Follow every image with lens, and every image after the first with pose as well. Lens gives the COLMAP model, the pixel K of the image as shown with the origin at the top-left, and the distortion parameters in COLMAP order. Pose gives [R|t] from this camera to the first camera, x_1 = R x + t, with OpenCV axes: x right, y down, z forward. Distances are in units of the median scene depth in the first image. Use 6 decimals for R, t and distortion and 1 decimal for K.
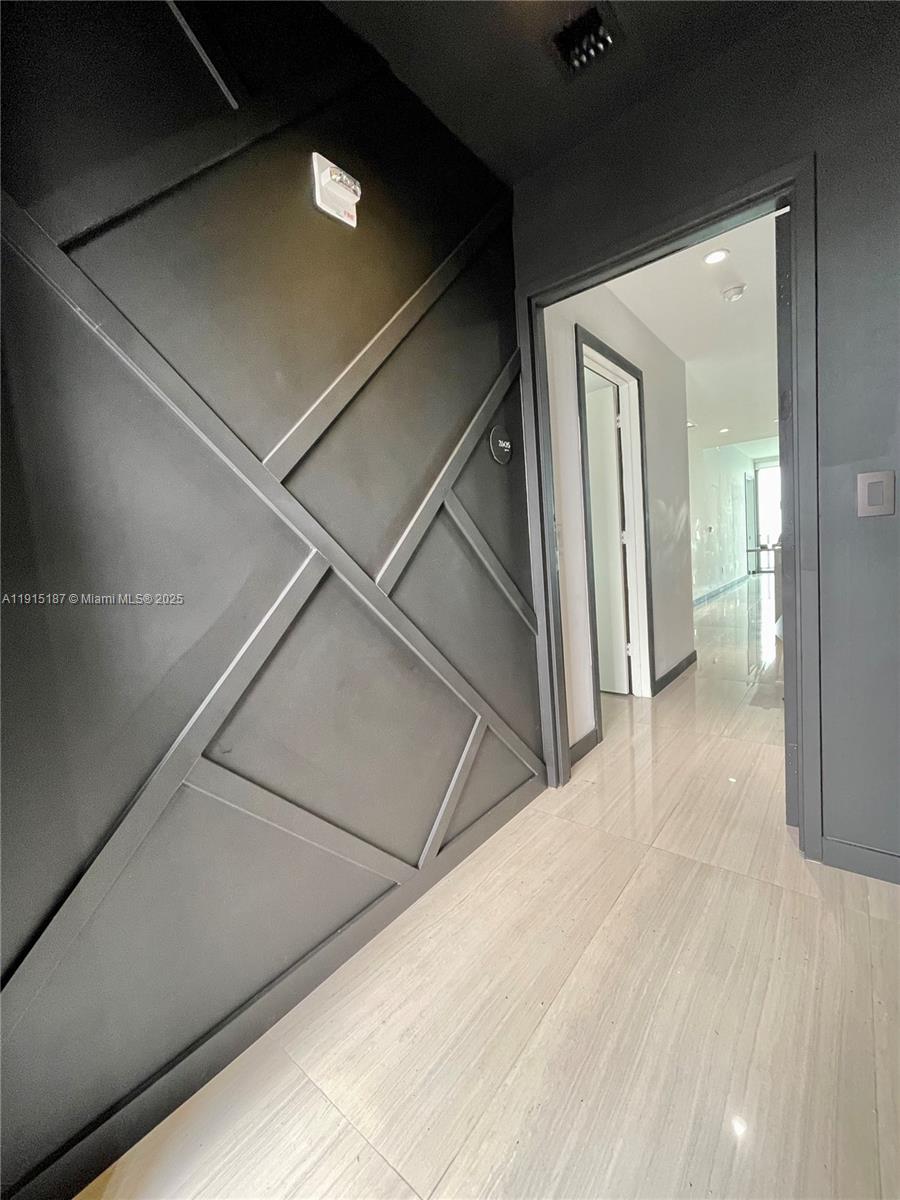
lens RADIAL K [[486.5, 0, 450.0], [0, 486.5, 600.0], [0, 0, 1]] dist [0.000938, 0.000255]
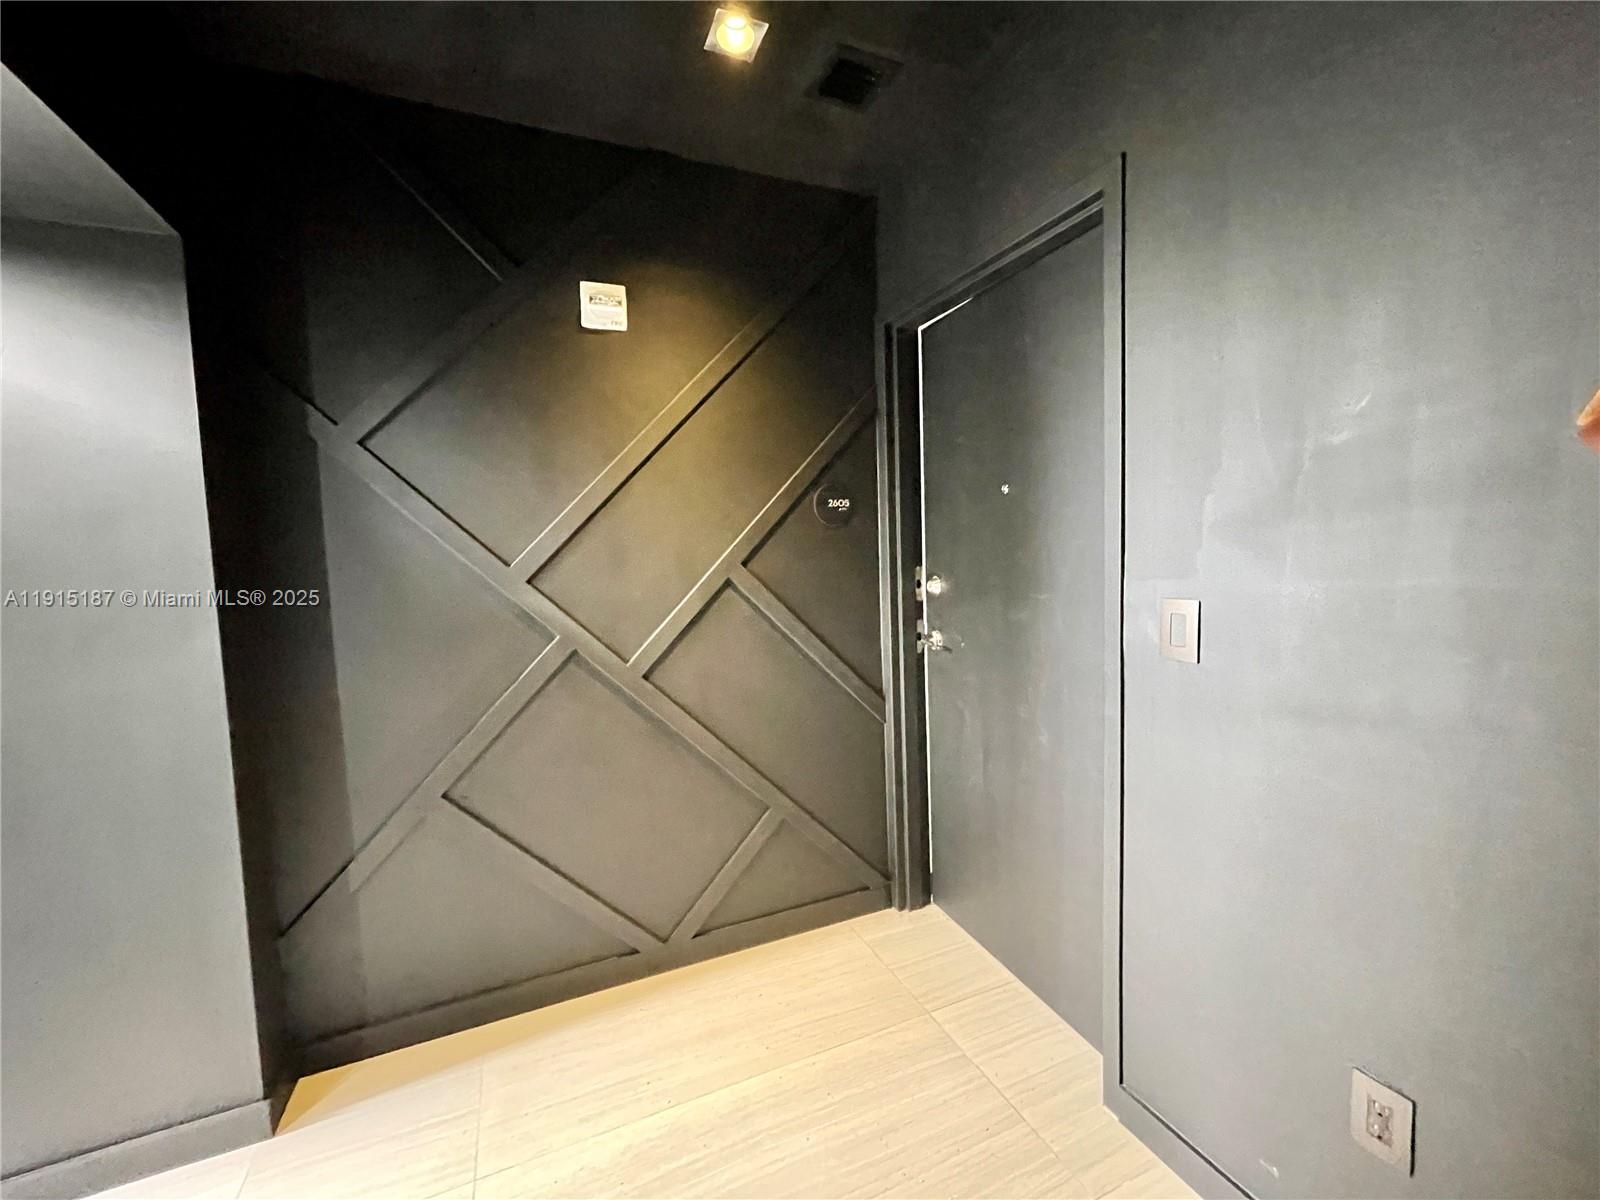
lens RADIAL K [[648.6, 0, 803.1], [0, 648.6, 601.9], [0, 0, 1]] dist [0.000938, 0.000255]
pose [[0.881652, 0.079475, -0.465160, 0.792048], [-0.068800, 0.996832, 0.039913, -0.243415], [0.466859, -0.003186, 0.884326, -0.066185]]
